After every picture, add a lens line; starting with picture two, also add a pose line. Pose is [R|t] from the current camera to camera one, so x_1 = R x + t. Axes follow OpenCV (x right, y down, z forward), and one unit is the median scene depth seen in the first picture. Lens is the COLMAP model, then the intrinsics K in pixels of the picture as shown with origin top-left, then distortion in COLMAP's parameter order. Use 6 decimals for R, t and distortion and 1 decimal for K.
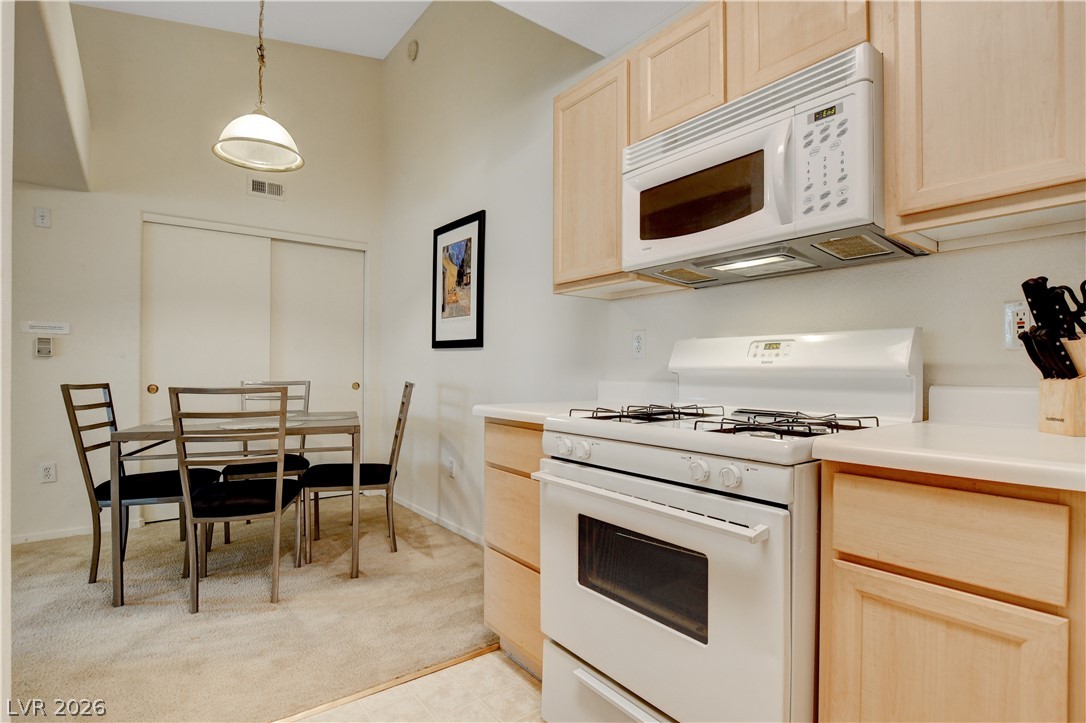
lens RADIAL K [[531.4, 0, 547.1], [0, 531.4, 367.4], [0, 0, 1]] dist [-0.002250, -0.000256]
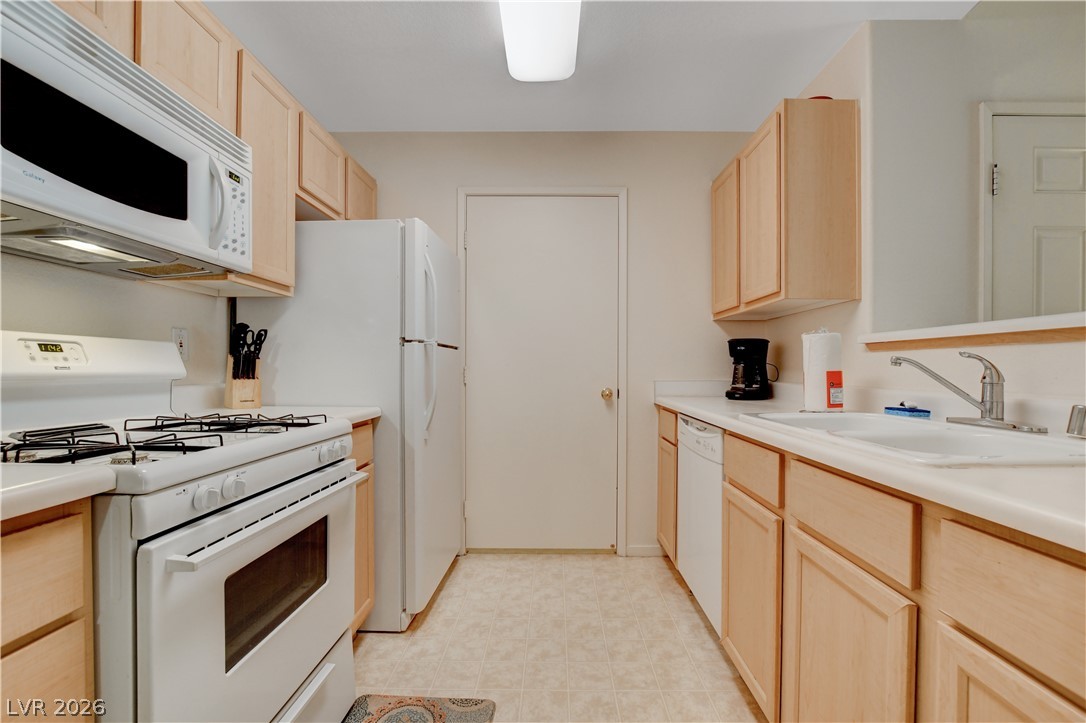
lens RADIAL K [[475.1, 0, 544.0], [0, 475.1, 367.7], [0, 0, 1]] dist [-0.003847, 0.001709]
pose [[-0.767081, -0.004655, 0.641534, -0.604445], [-0.010541, 0.999930, -0.005348, -0.013723], [-0.641464, -0.010864, -0.767076, 1.063993]]
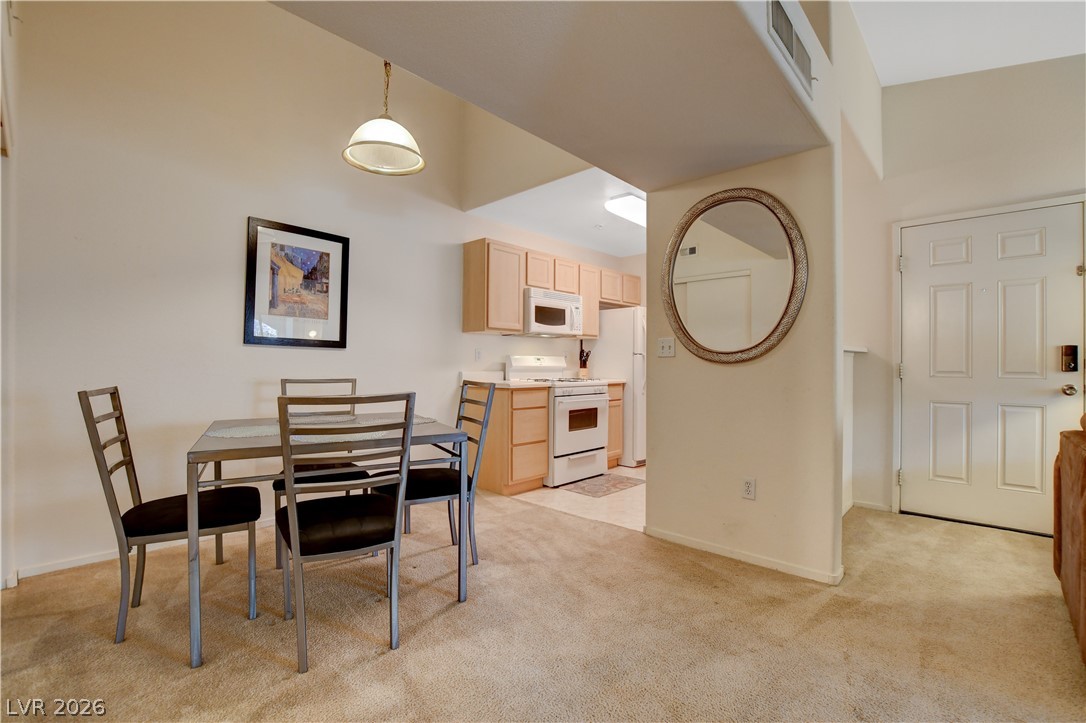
lens RADIAL K [[486.0, 0, 551.7], [0, 486.0, 358.5], [0, 0, 1]] dist [-0.016987, 0.000591]
pose [[-0.144894, 0.009705, 0.989400, -2.575171], [-0.011519, 0.999868, -0.011495, -0.012589], [-0.989380, -0.013062, -0.144763, 1.354112]]
